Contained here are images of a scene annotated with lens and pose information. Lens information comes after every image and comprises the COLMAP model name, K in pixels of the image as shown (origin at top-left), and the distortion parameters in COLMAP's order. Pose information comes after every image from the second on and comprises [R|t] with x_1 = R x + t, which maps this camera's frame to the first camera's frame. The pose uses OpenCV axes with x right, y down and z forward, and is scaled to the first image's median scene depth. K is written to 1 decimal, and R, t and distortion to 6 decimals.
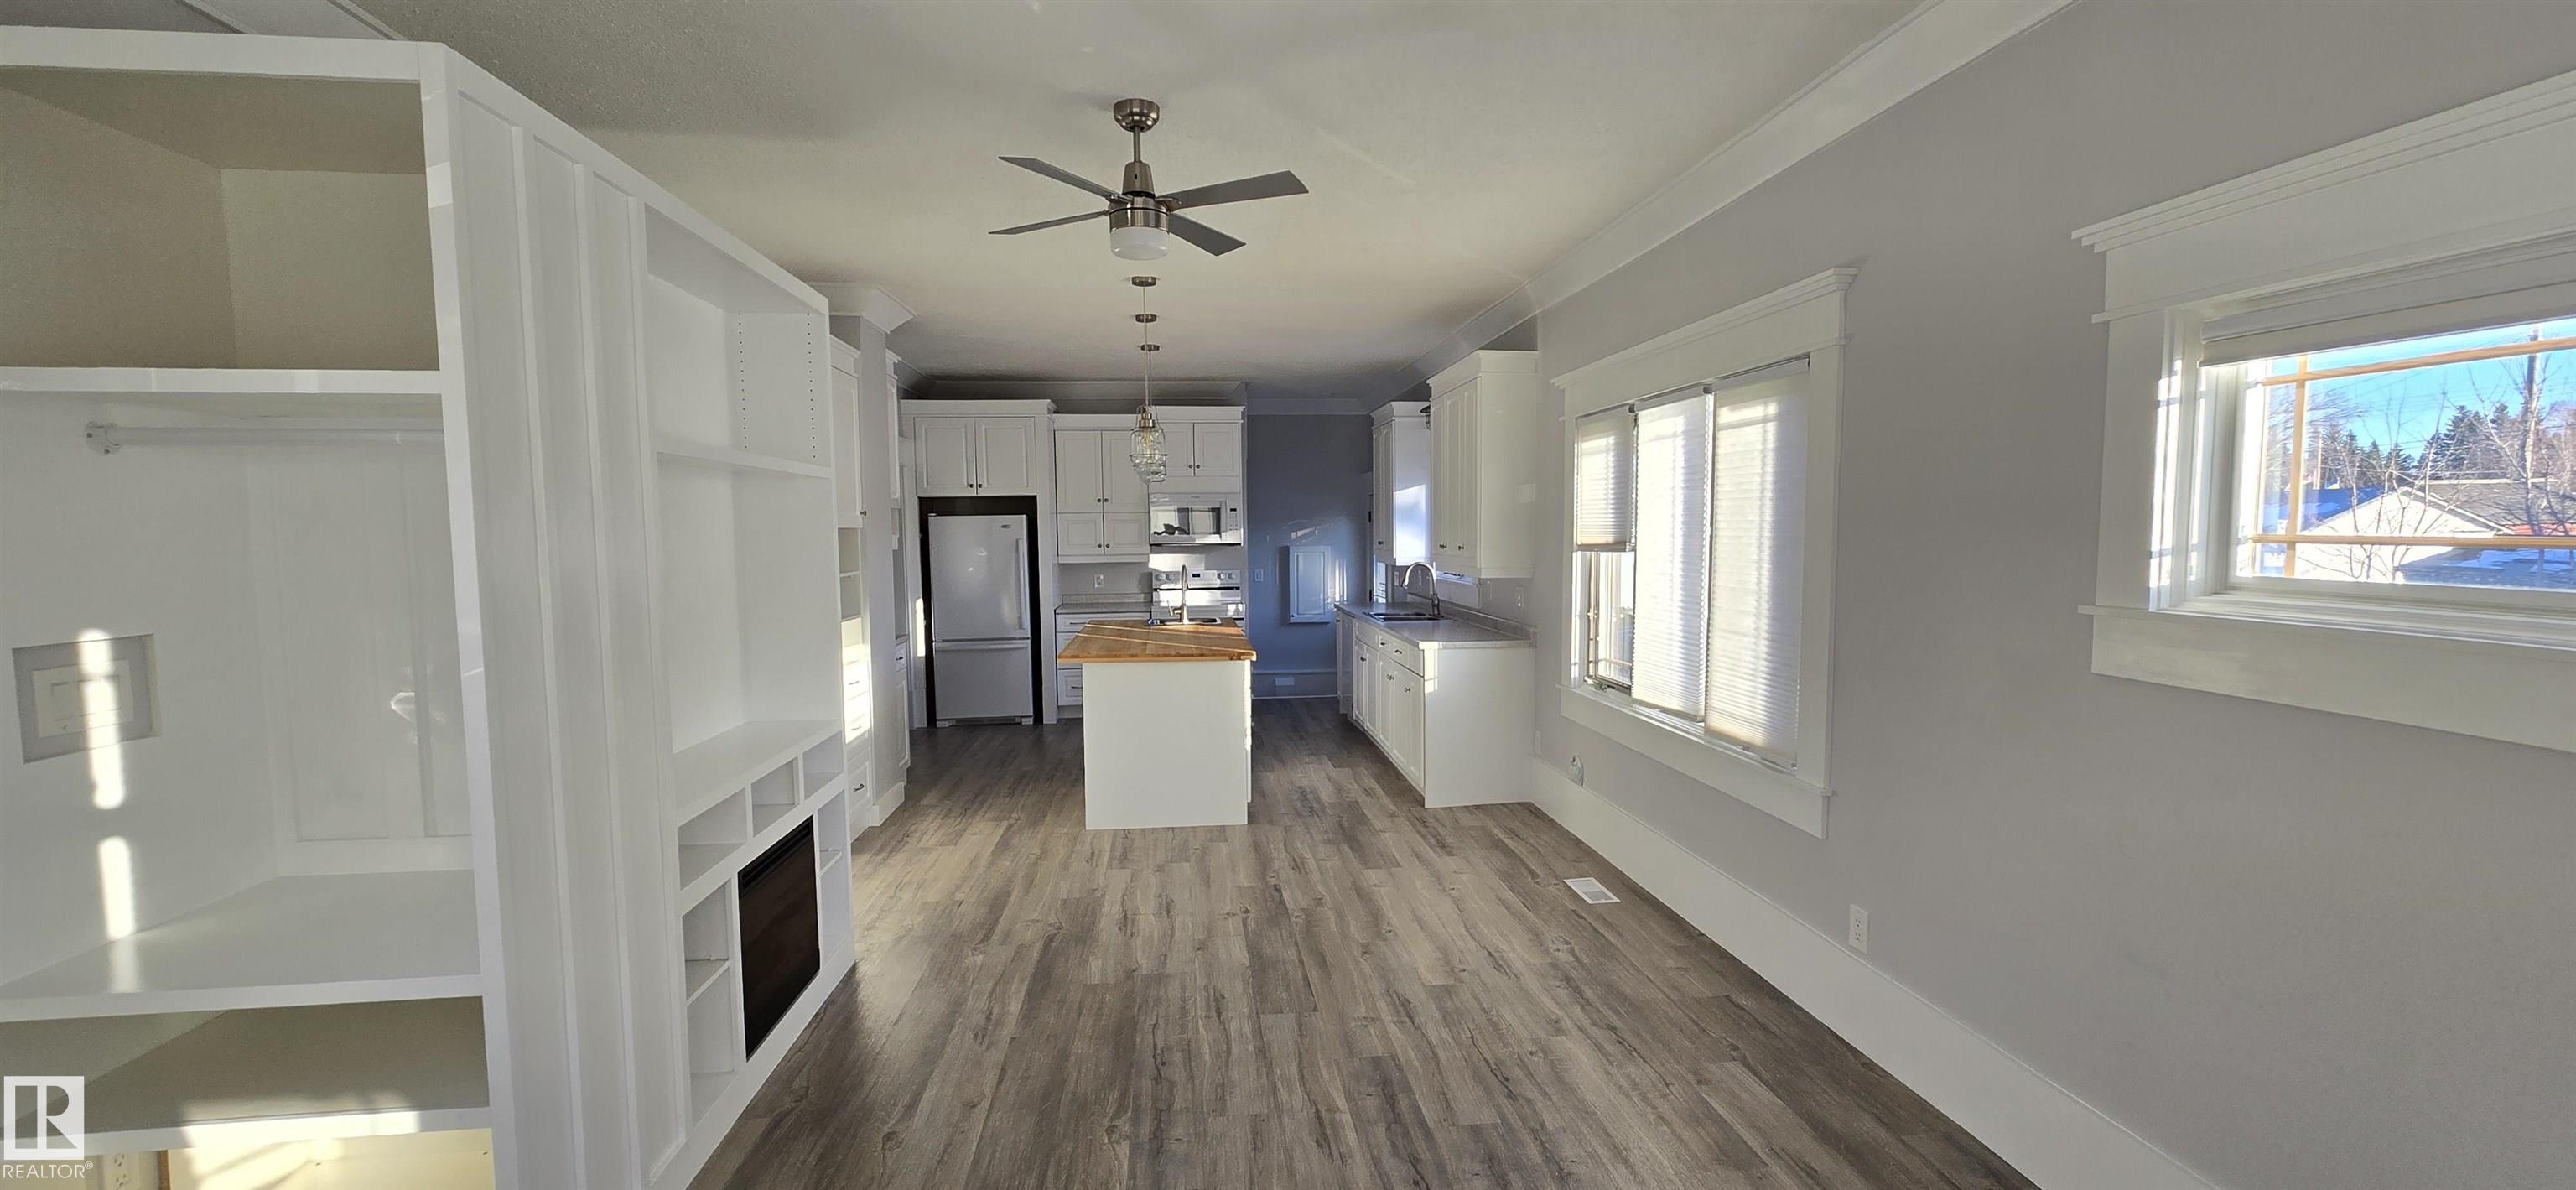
lens RADIAL K [[1049.4, 0, 1275.7], [0, 1049.4, 603.1], [0, 0, 1]] dist [0.005438, -0.002311]
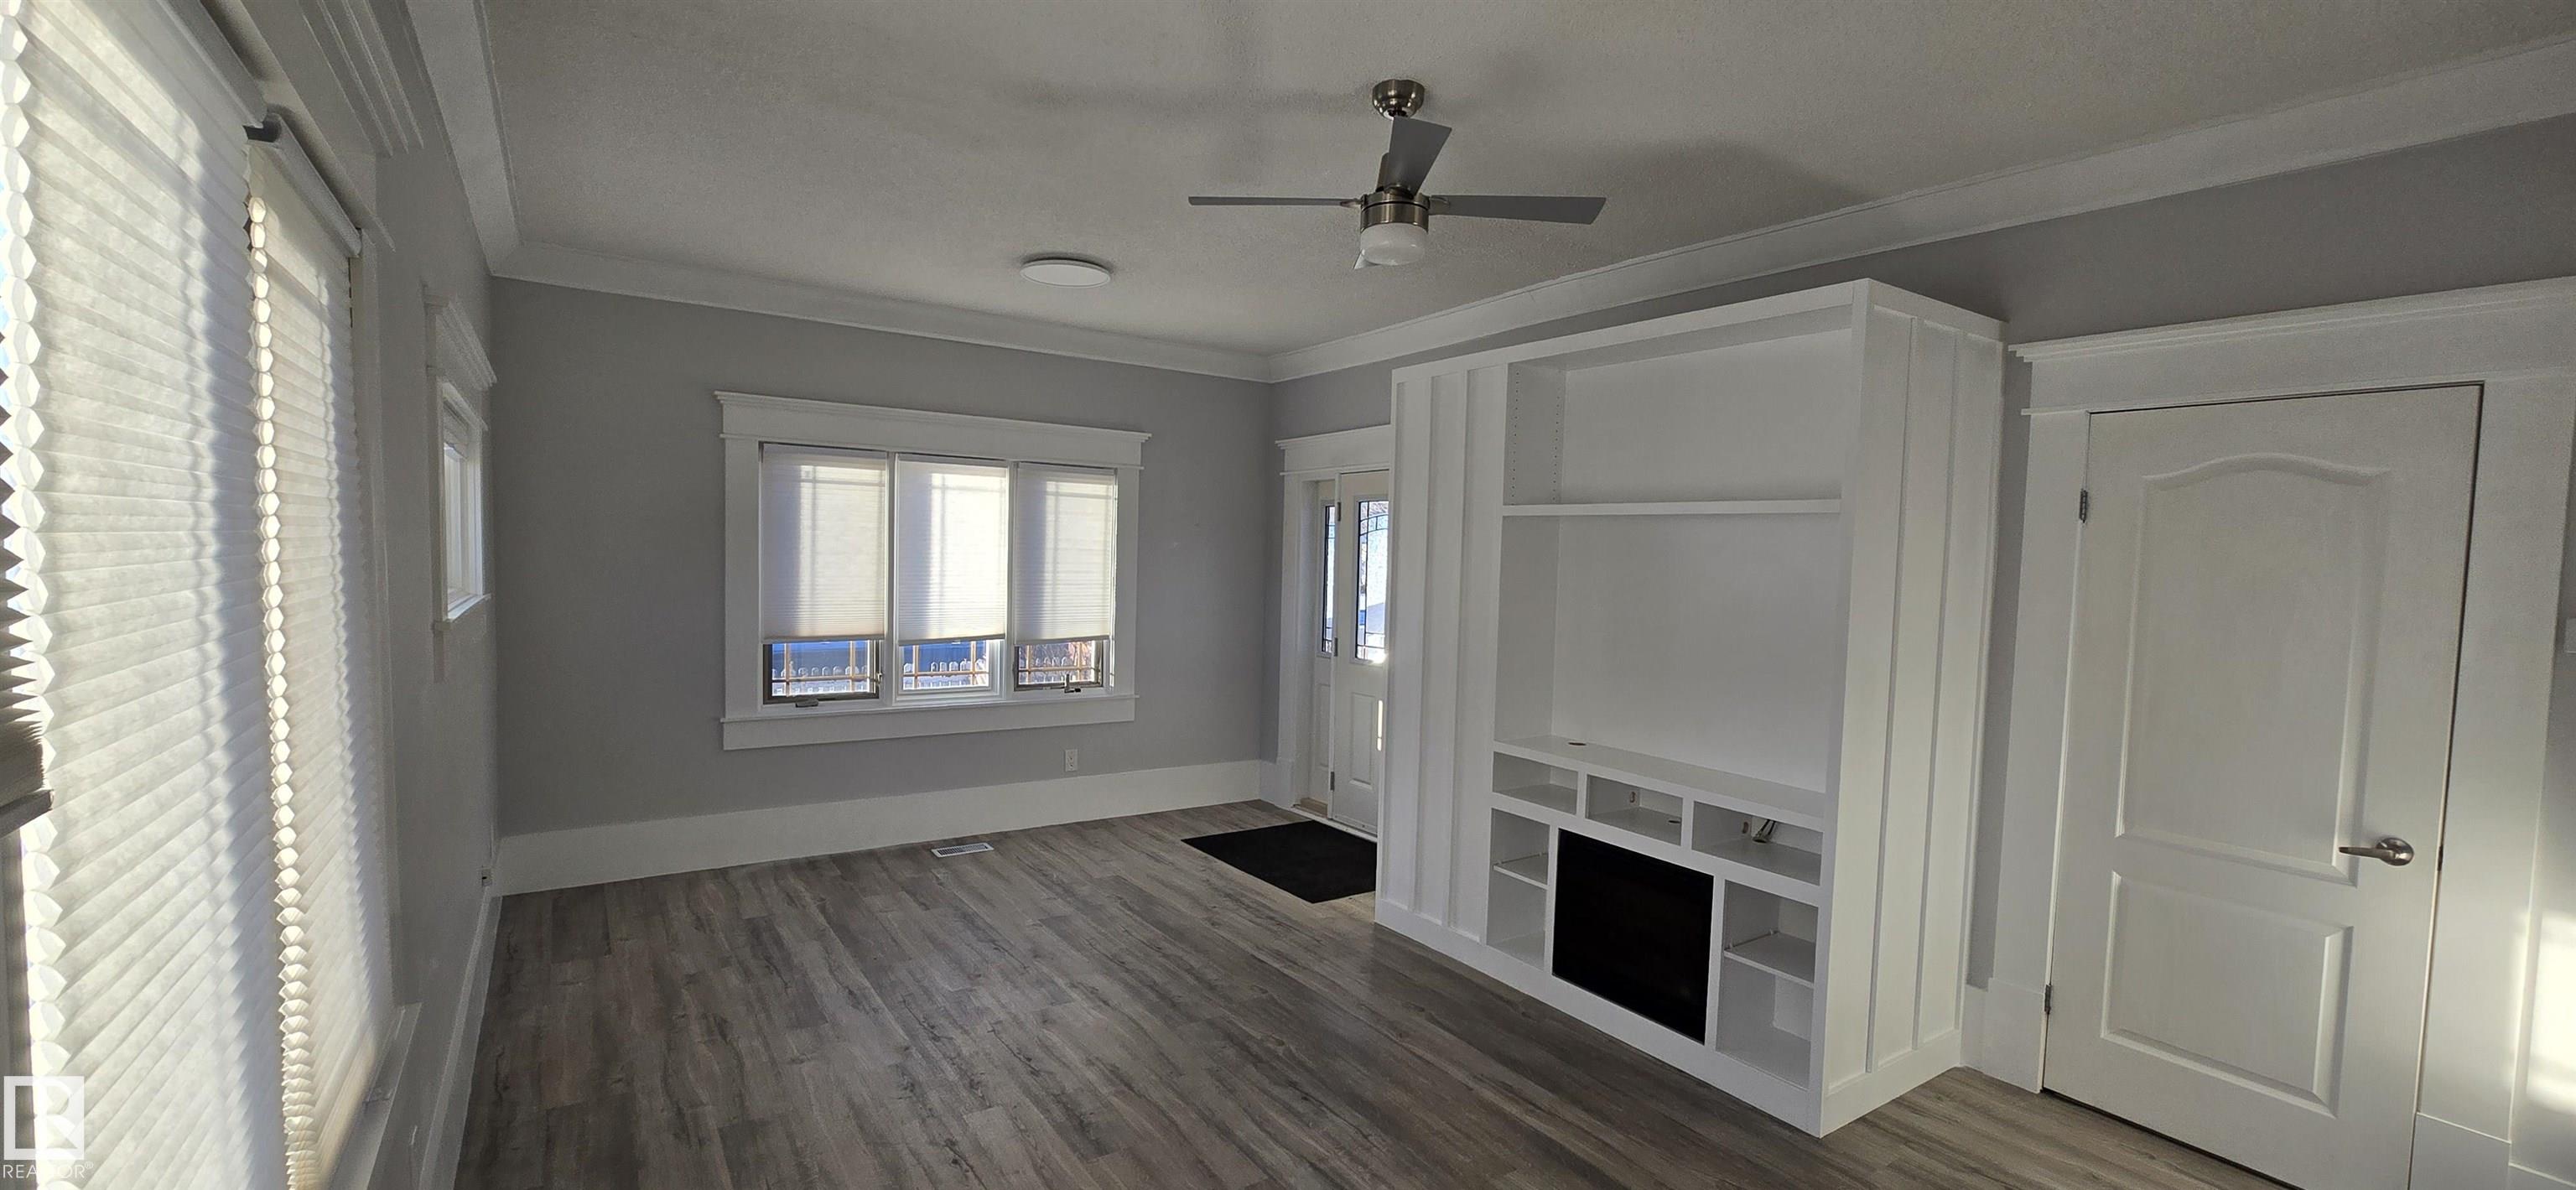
lens RADIAL K [[1049.4, 0, 1272.0], [0, 1049.4, 609.6], [0, 0, 1]] dist [0.005438, -0.002311]
pose [[-0.880406, 0.016308, -0.473941, 0.219288], [-0.051728, 0.990143, 0.130161, -0.086602], [0.471392, 0.139111, -0.870883, 1.011791]]
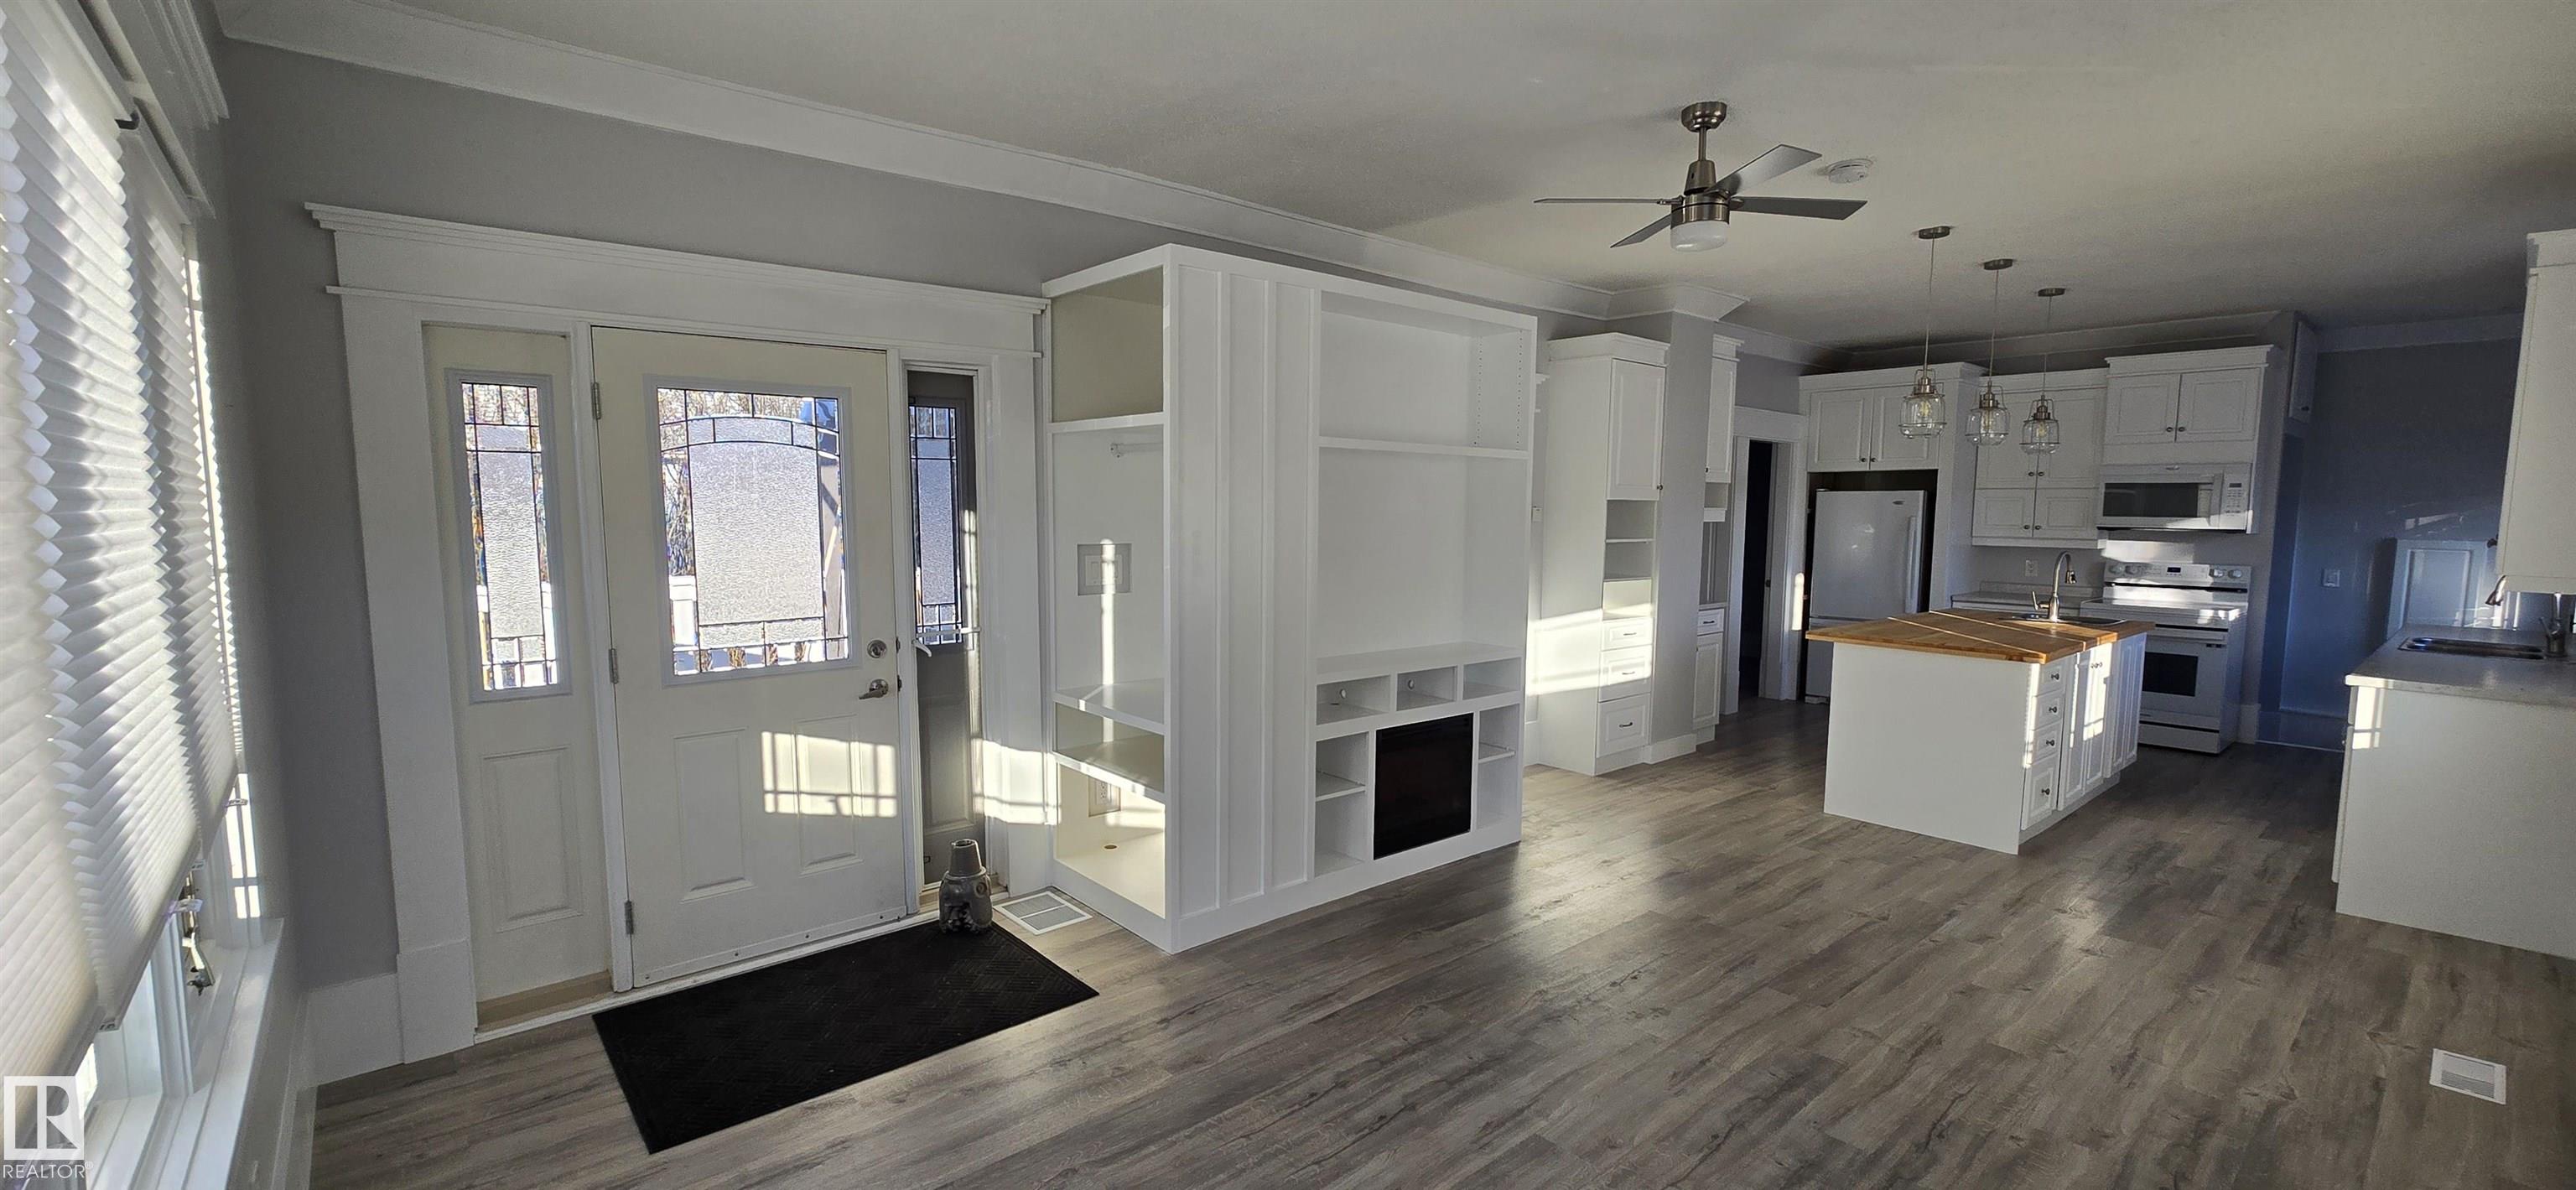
lens RADIAL K [[1049.4, 0, 1289.0], [0, 1049.4, 607.0], [0, 0, 1]] dist [0.005438, -0.002311]
pose [[0.573811, 0.095083, -0.813449, 0.314087], [-0.073873, 0.995198, 0.064217, -0.000648], [0.815649, 0.023244, 0.578080, 0.022519]]
